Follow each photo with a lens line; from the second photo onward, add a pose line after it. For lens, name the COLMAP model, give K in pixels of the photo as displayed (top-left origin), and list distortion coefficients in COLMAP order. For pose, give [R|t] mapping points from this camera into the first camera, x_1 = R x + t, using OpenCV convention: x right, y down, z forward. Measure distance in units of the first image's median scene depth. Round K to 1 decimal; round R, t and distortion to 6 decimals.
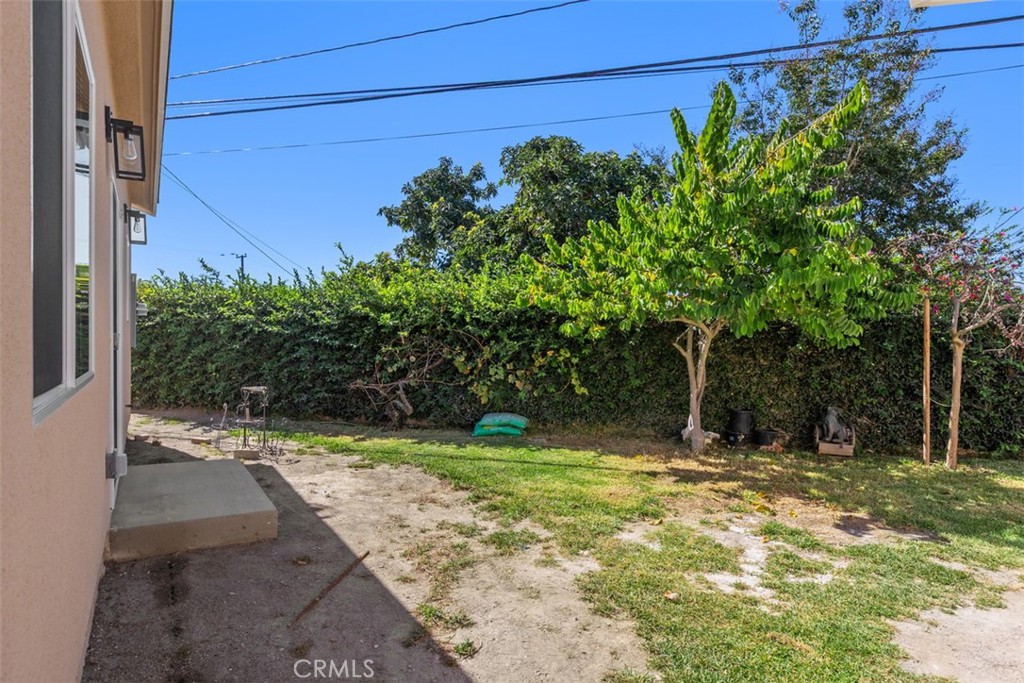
lens RADIAL K [[555.9, 0, 512.0], [0, 555.9, 341.5], [0, 0, 1]] dist [-0.001725, -0.000112]
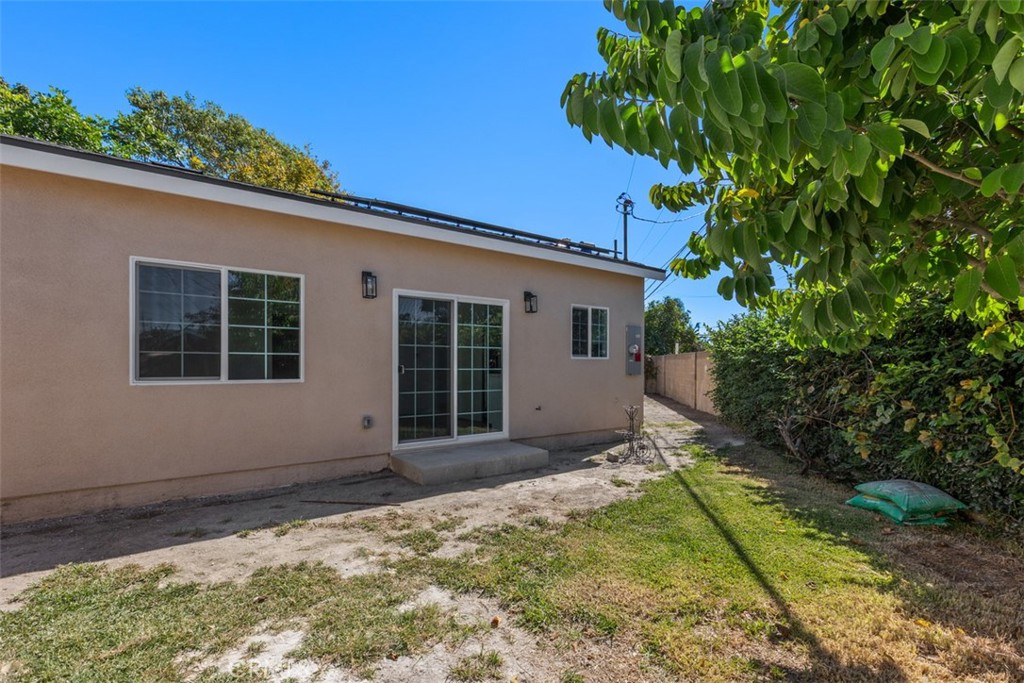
lens RADIAL K [[463.0, 0, 516.1], [0, 463.0, 365.6], [0, 0, 1]] dist [0.000285, -0.000203]
pose [[0.076334, -0.027228, -0.996710, 0.439754], [0.006596, 0.999619, -0.026802, 0.012635], [0.997060, -0.004528, 0.076485, 0.511992]]
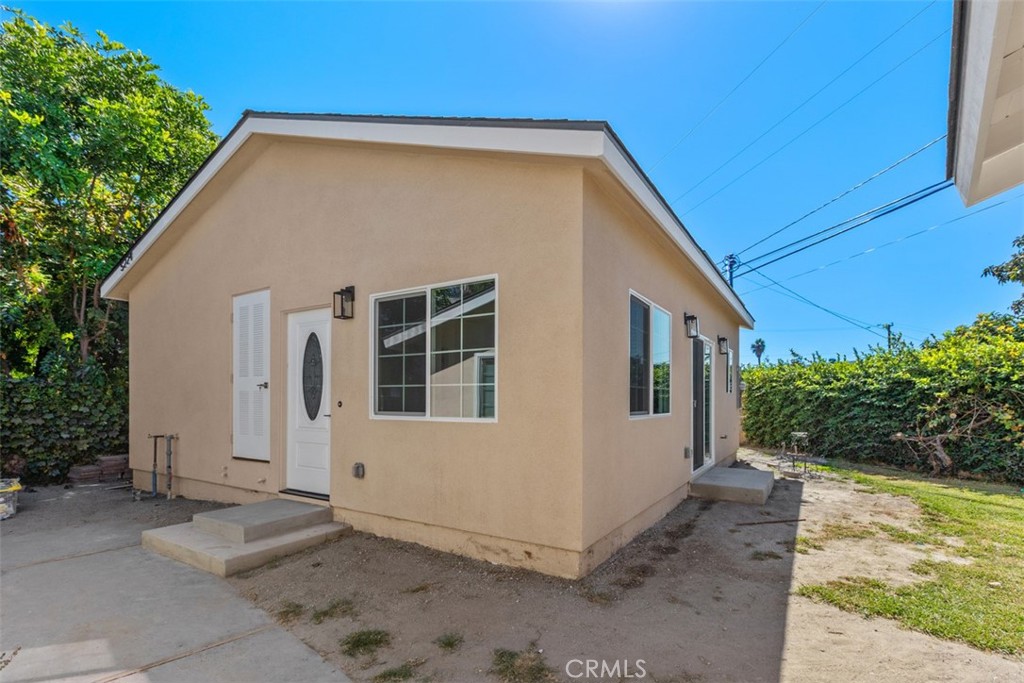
lens RADIAL K [[470.7, 0, 537.7], [0, 470.7, 397.5], [0, 0, 1]] dist [-0.001909, -0.000190]
pose [[0.441480, -0.031118, -0.896731, 0.299388], [0.012539, 0.999515, -0.028511, 0.009801], [0.897184, 0.001343, 0.441656, -0.176651]]
